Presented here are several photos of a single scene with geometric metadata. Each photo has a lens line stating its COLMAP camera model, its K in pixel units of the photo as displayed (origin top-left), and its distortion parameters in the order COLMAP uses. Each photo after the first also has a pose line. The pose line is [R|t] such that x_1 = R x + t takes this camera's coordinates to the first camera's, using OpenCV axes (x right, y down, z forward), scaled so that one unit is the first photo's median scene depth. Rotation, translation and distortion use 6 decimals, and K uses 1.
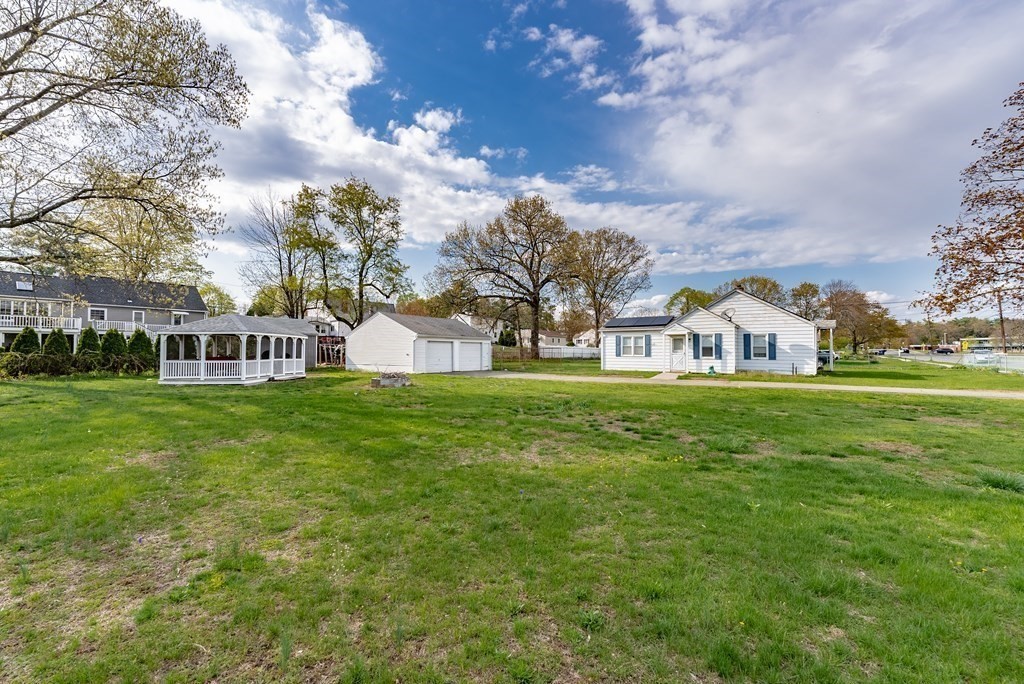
lens RADIAL K [[424.6, 0, 509.3], [0, 424.6, 337.3], [0, 0, 1]] dist [0.002330, -0.000710]
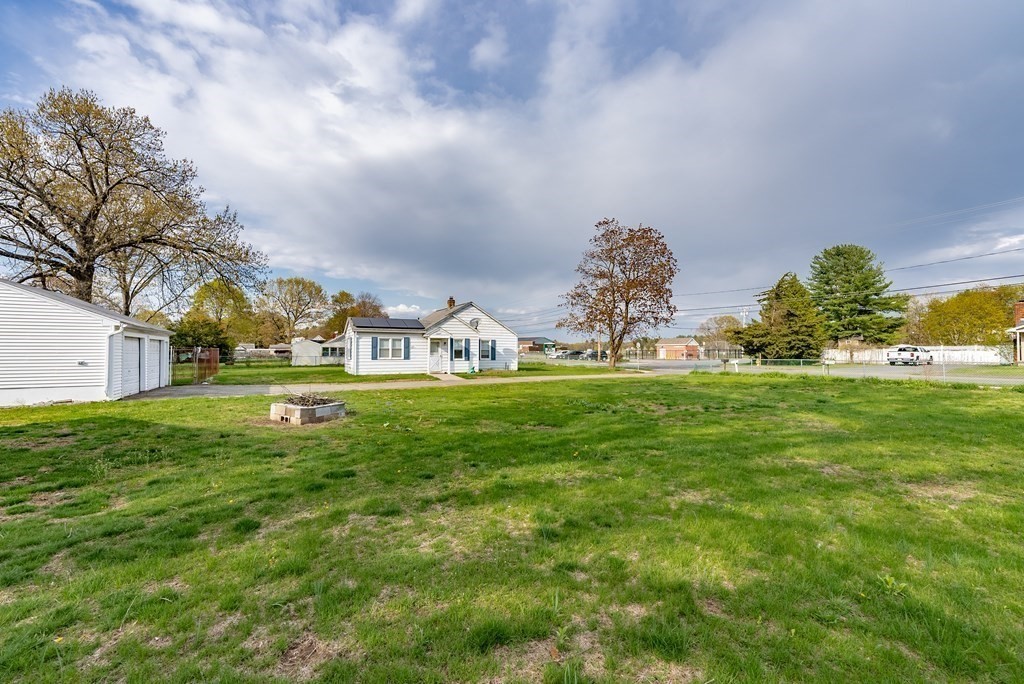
lens RADIAL K [[424.6, 0, 535.8], [0, 424.6, 354.5], [0, 0, 1]] dist [0.002330, -0.000710]
pose [[0.401913, -0.004820, 0.915665, -0.495794], [-0.029865, 0.999385, 0.018369, 0.007398], [-0.915191, -0.034730, 0.401522, 0.347824]]
